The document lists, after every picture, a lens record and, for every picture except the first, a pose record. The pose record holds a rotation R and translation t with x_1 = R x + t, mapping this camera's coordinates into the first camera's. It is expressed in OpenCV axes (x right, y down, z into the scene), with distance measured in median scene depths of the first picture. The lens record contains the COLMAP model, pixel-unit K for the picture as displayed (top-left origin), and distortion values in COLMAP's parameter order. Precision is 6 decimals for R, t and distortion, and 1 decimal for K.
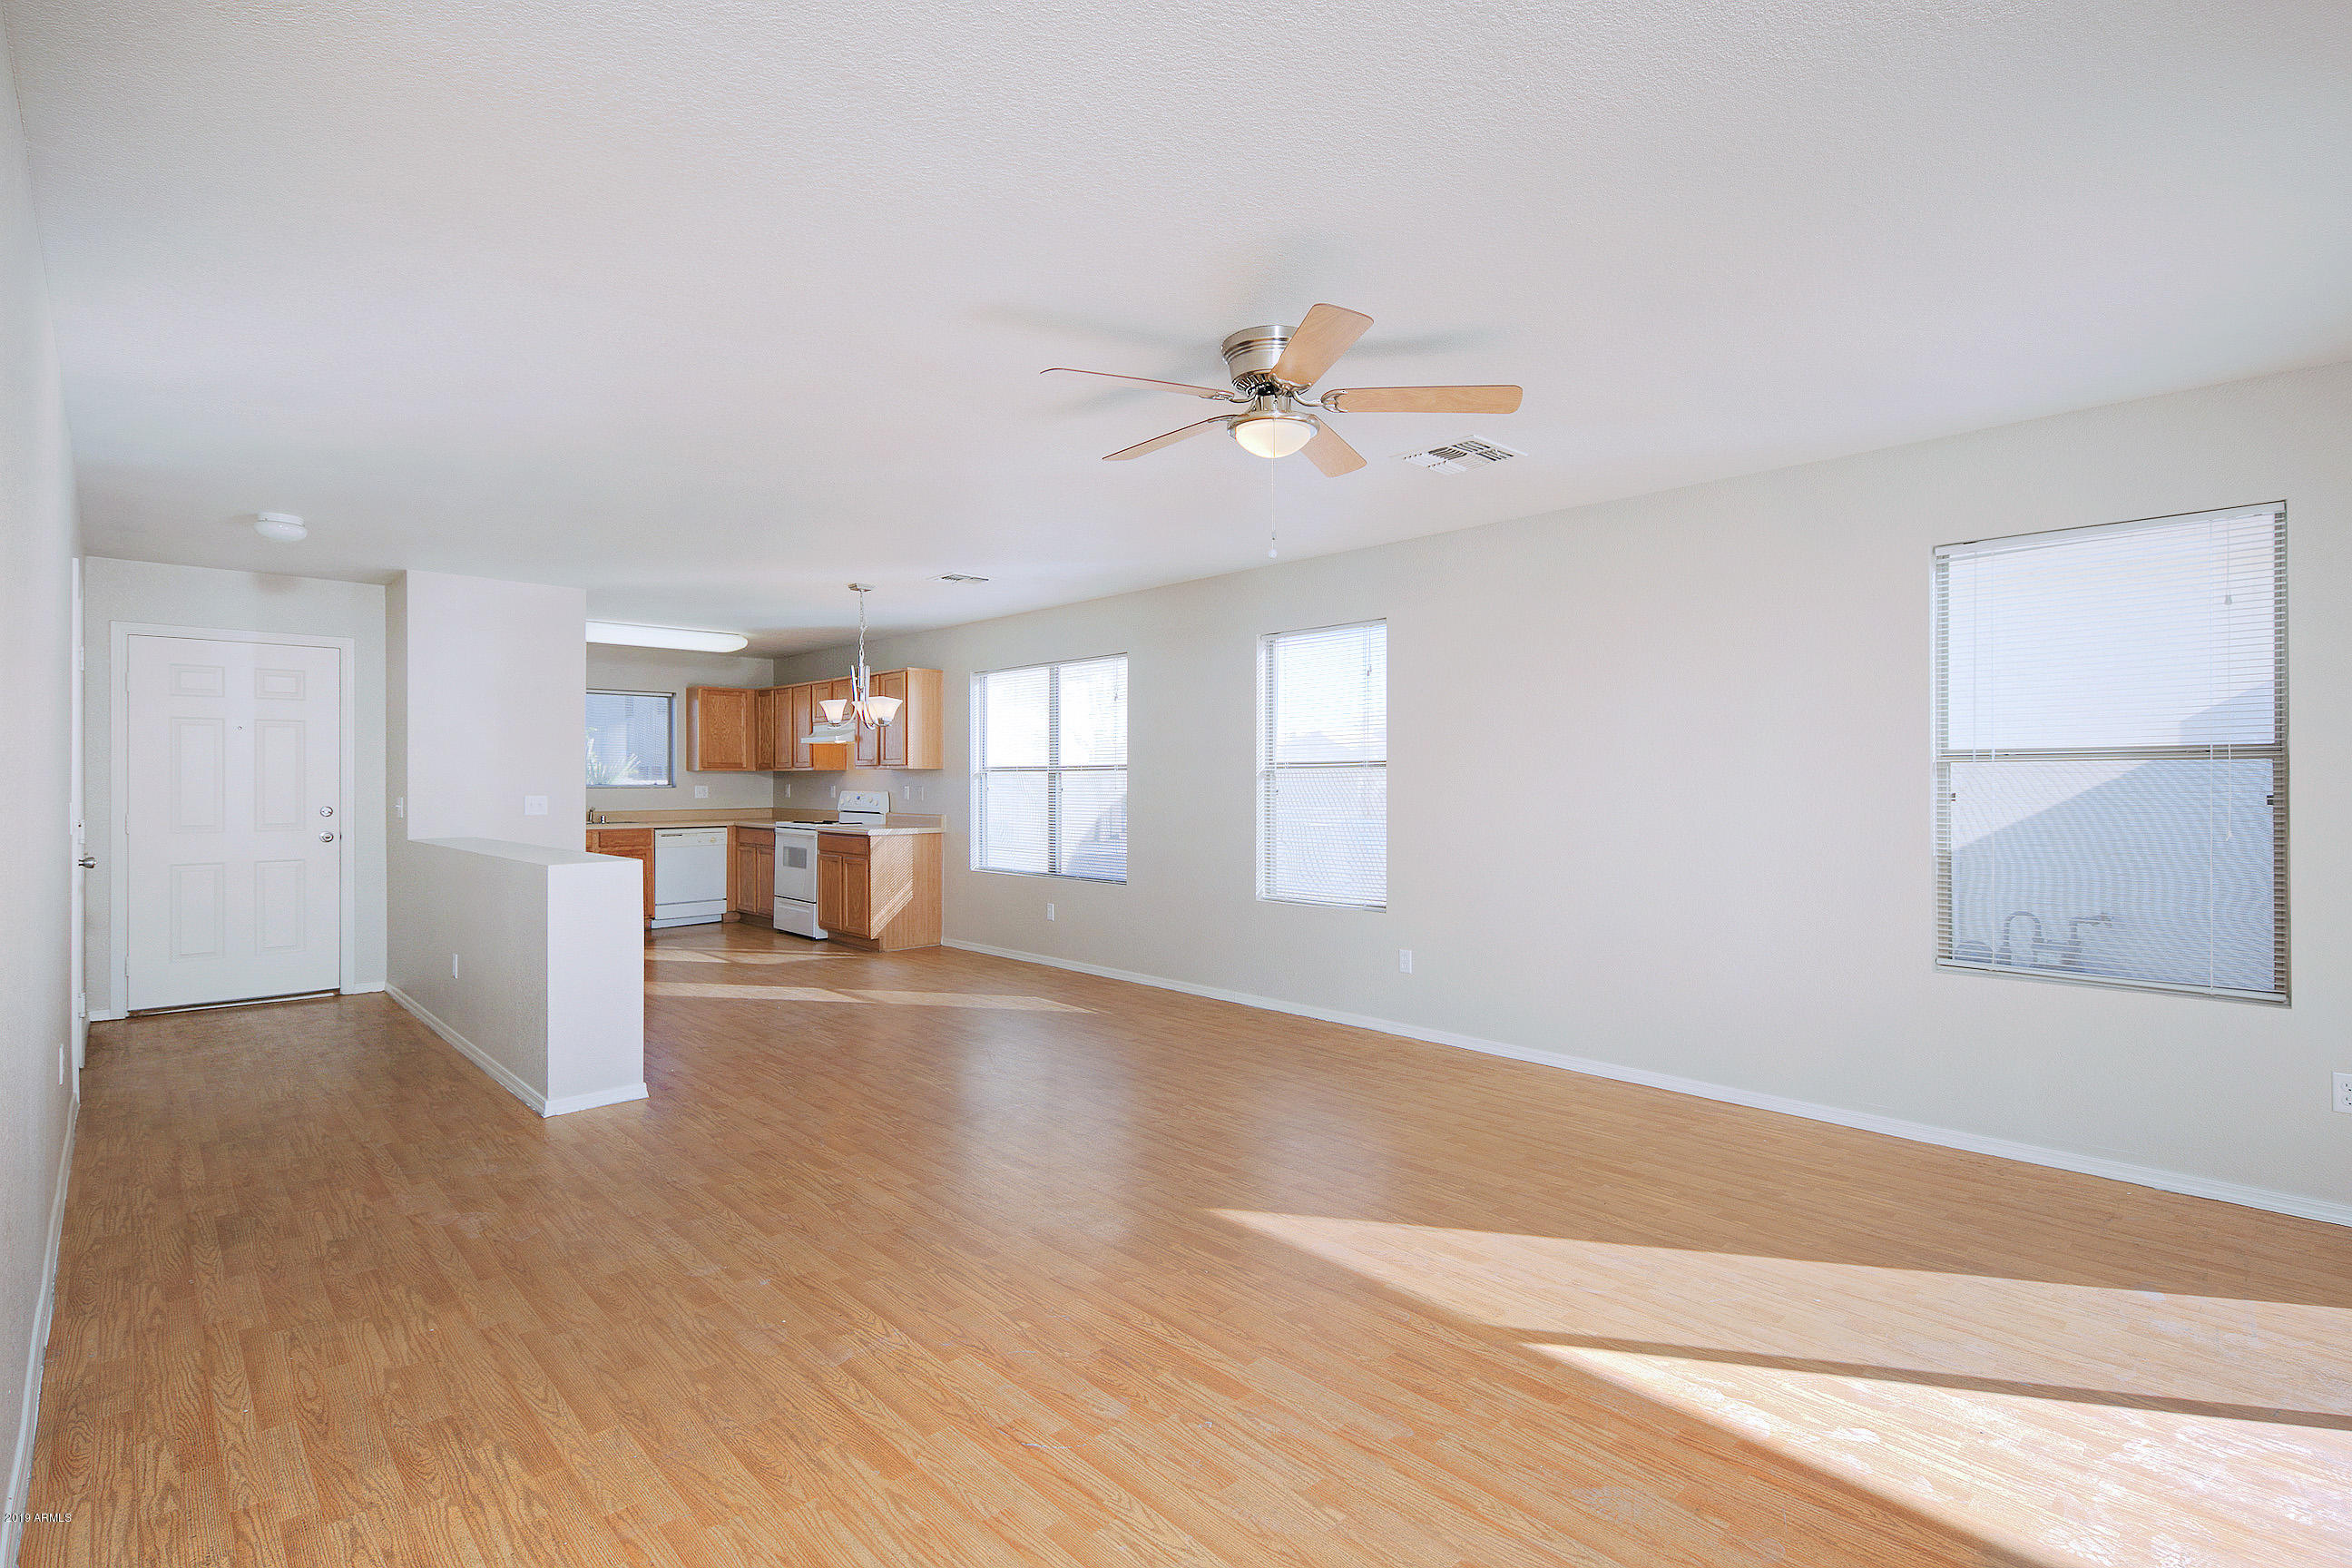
lens RADIAL K [[1131.8, 0, 1205.7], [0, 1131.8, 778.3], [0, 0, 1]] dist [0.002644, -0.000346]
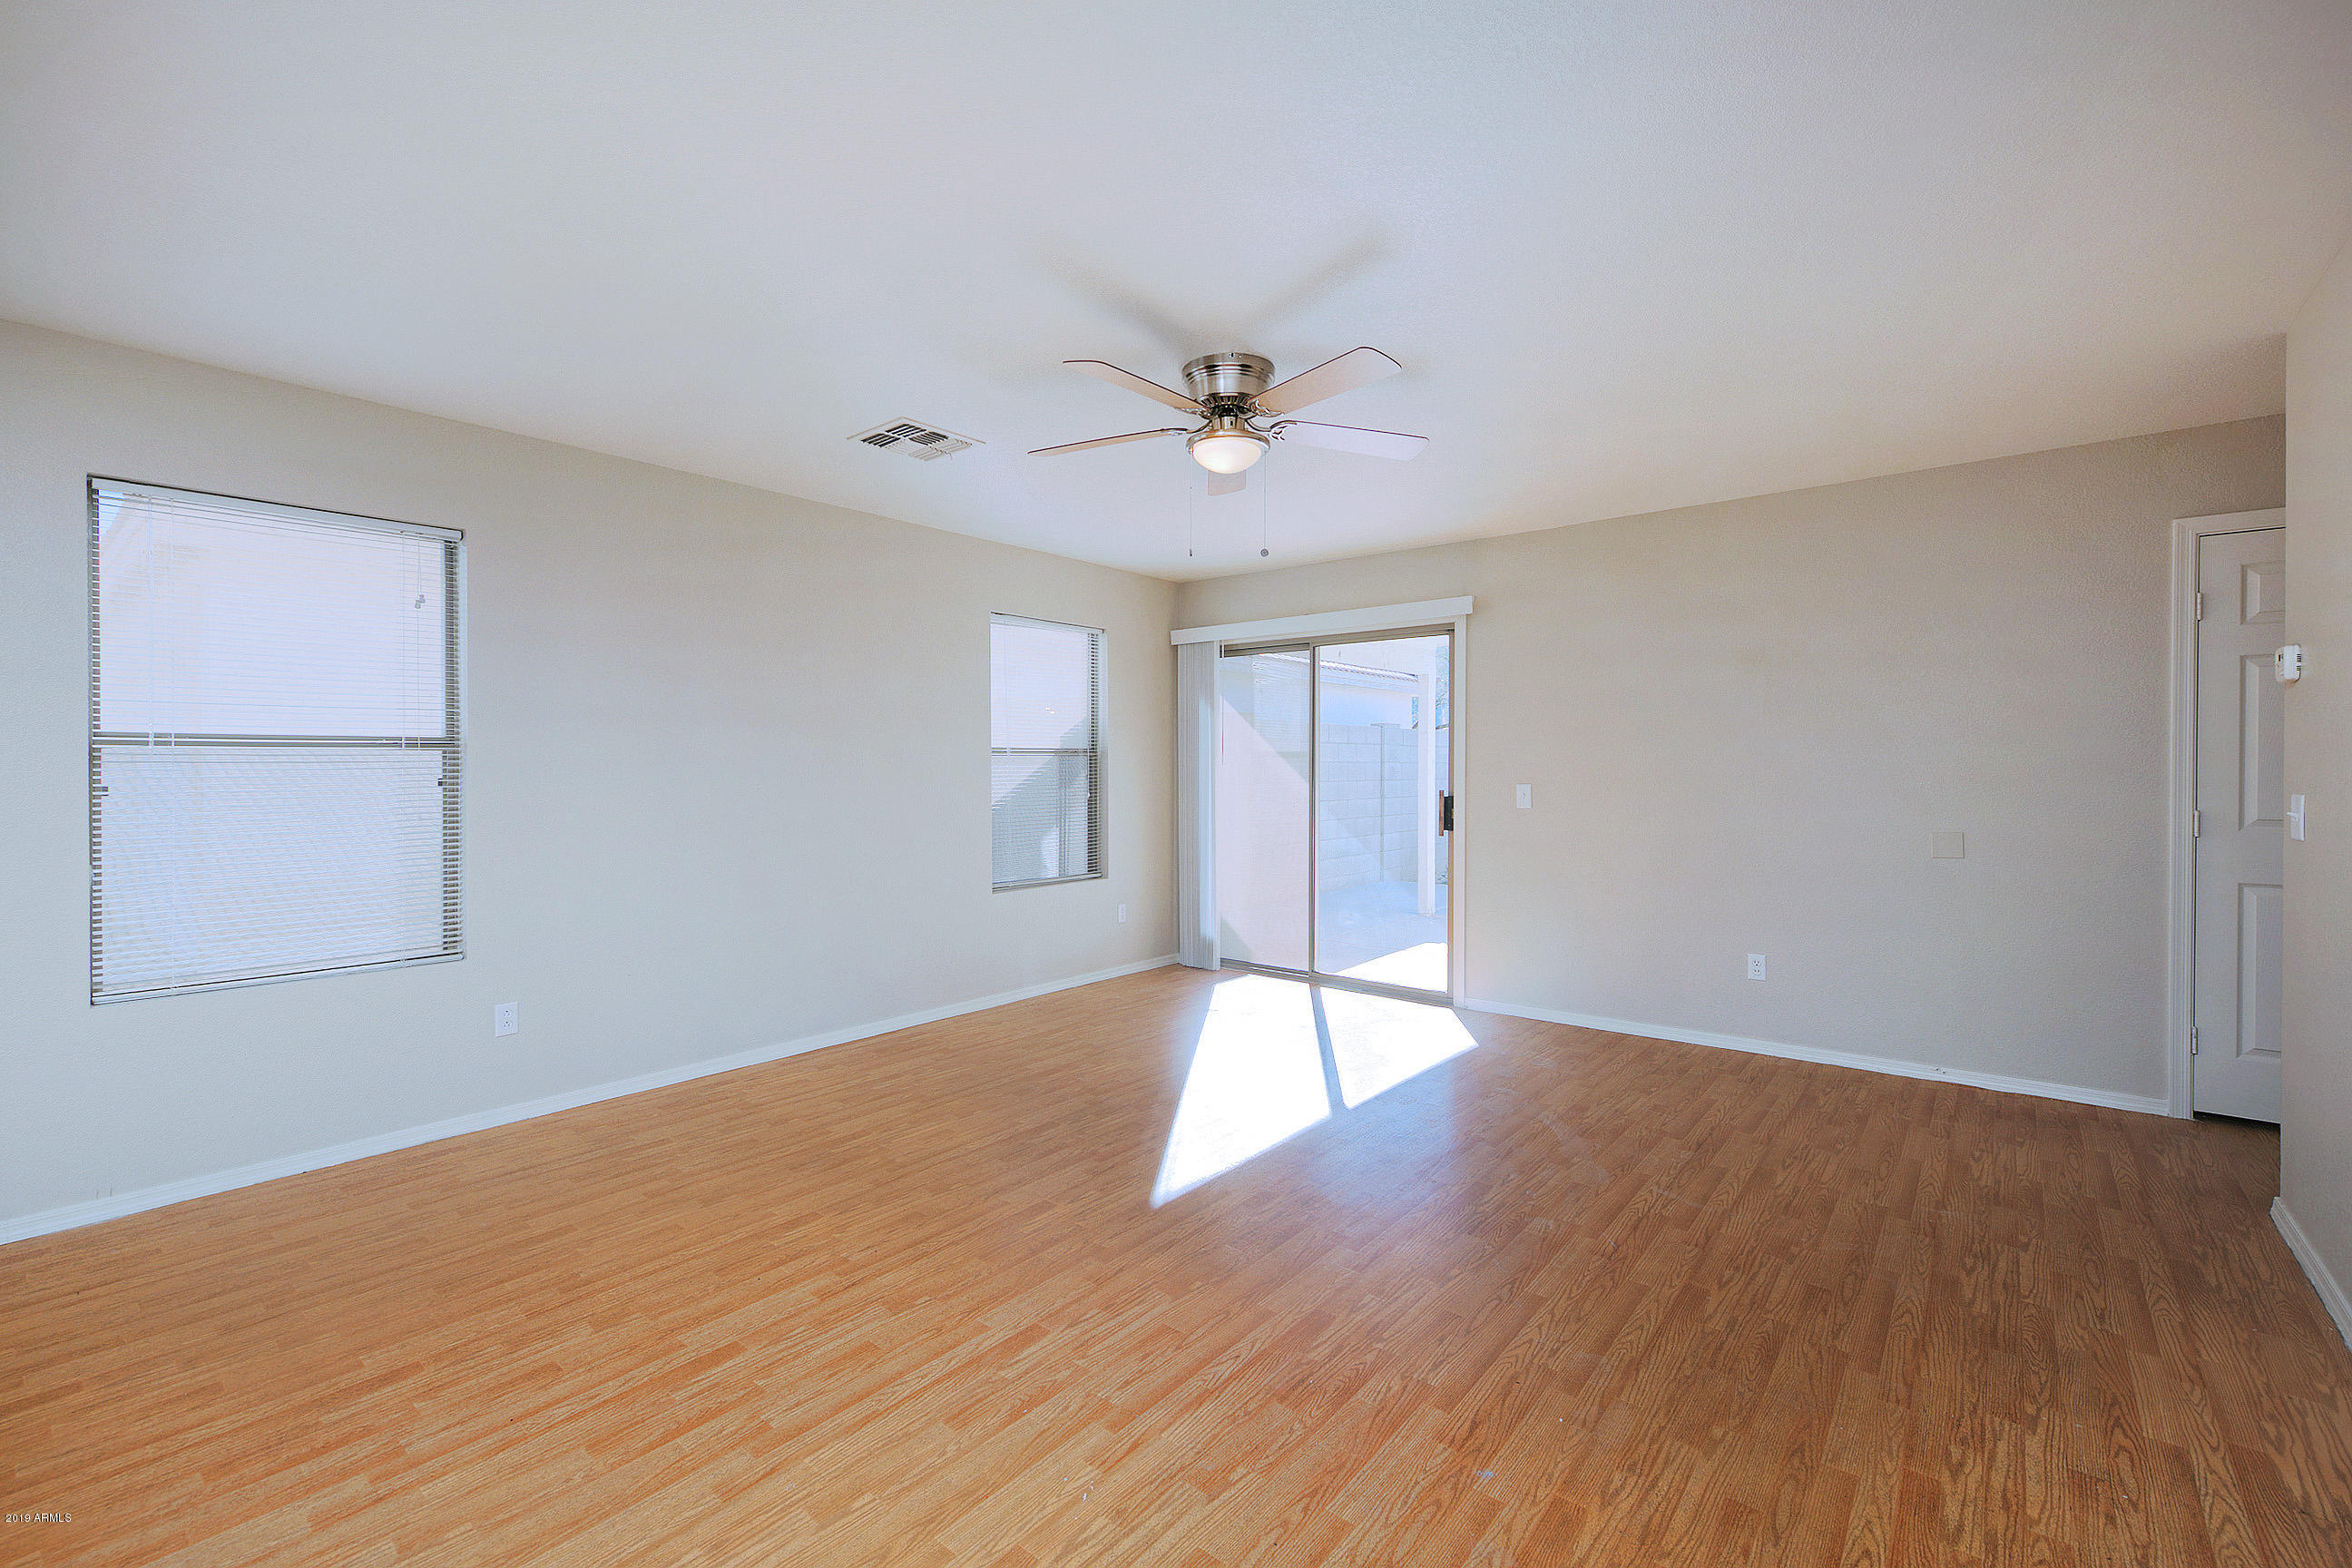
lens RADIAL K [[995.9, 0, 1176.0], [0, 995.9, 784.0], [0, 0, 1]] dist [0.001035, -0.000385]
pose [[-0.112697, -0.018134, 0.993464, -0.334461], [-0.001569, 0.999835, 0.018073, -0.000383], [-0.993628, 0.000478, -0.112707, 0.430231]]
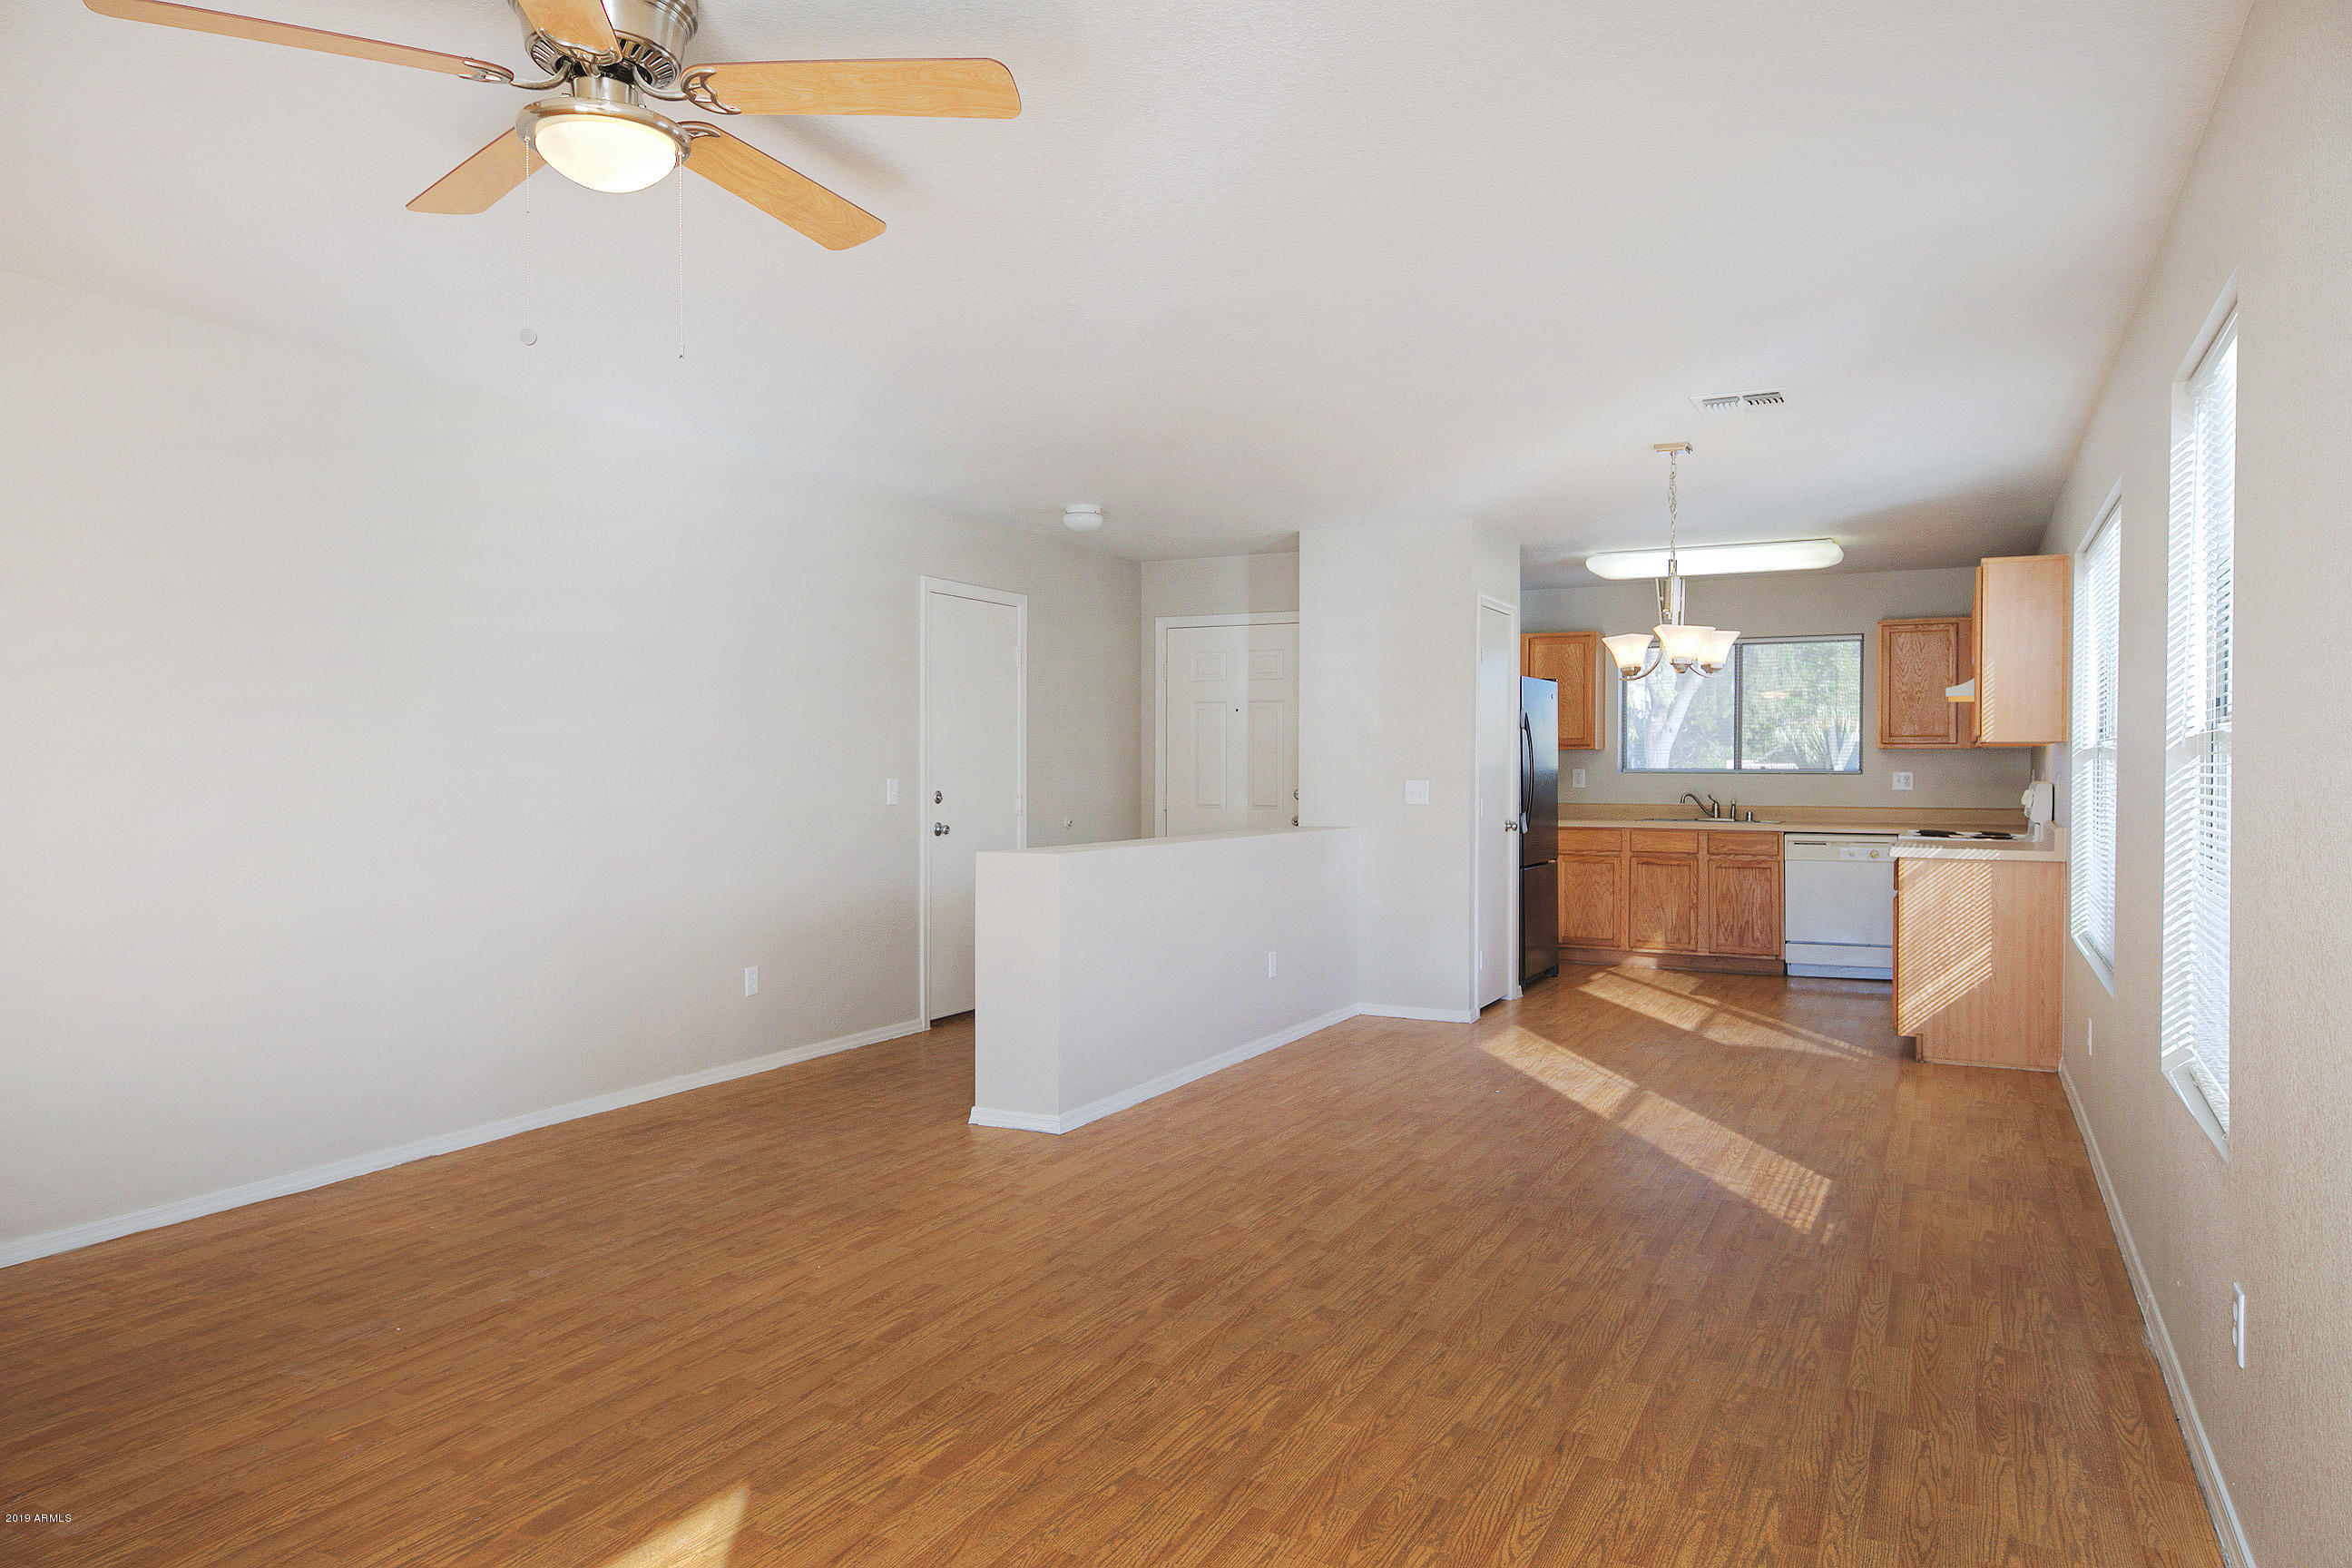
lens RADIAL K [[1528.0, 0, 1152.6], [0, 1528.0, 778.2], [0, 0, 1]] dist [0.007699, -0.000511]
pose [[0.311128, 0.010619, -0.950309, 0.328228], [-0.001271, 0.999941, 0.010758, 0.001094], [0.950367, -0.002139, 0.311123, 0.379197]]
